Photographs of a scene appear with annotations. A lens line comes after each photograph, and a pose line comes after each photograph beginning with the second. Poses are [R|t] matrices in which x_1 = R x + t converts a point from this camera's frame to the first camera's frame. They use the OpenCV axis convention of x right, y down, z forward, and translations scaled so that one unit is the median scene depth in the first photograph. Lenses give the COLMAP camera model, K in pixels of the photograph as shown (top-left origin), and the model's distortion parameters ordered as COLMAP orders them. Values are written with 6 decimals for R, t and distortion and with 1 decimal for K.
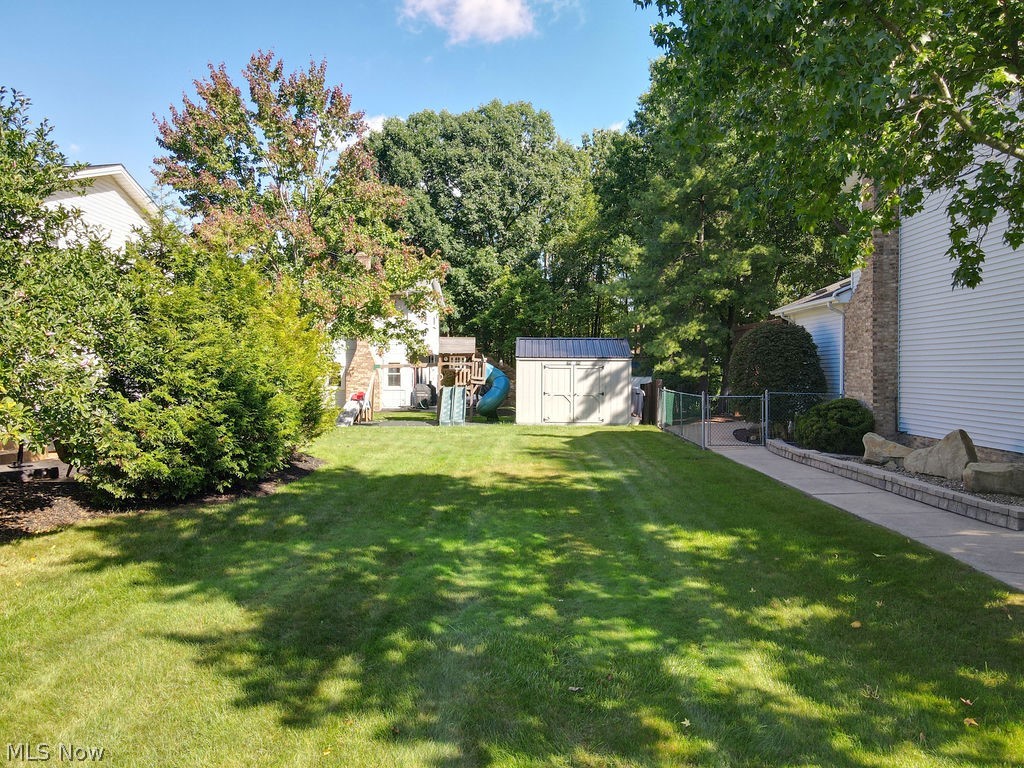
lens RADIAL K [[746.8, 0, 512.0], [0, 746.8, 384.0], [0, 0, 1]] dist [0.011462, 0.001195]
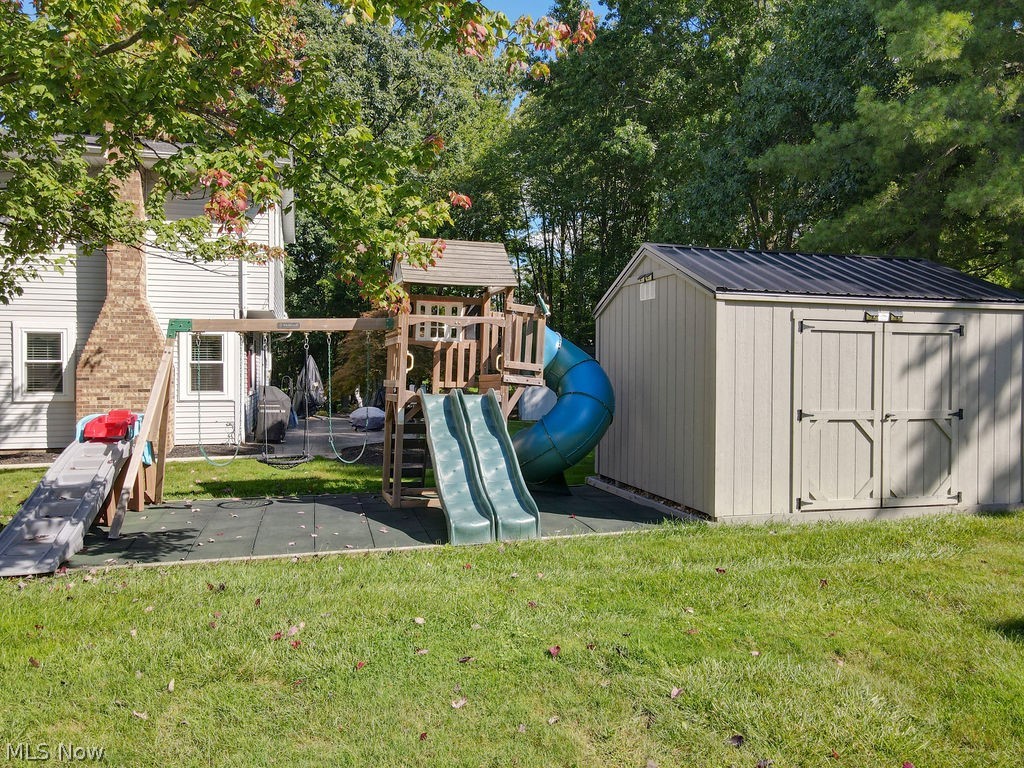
lens RADIAL K [[746.8, 0, 512.0], [0, 746.8, 384.0], [0, 0, 1]] dist [0.011462, 0.001195]
pose [[0.959468, -0.002580, 0.281804, -0.145916], [0.003411, 0.999991, -0.002458, 0.000486], [-0.281795, 0.003319, 0.959469, 0.714736]]
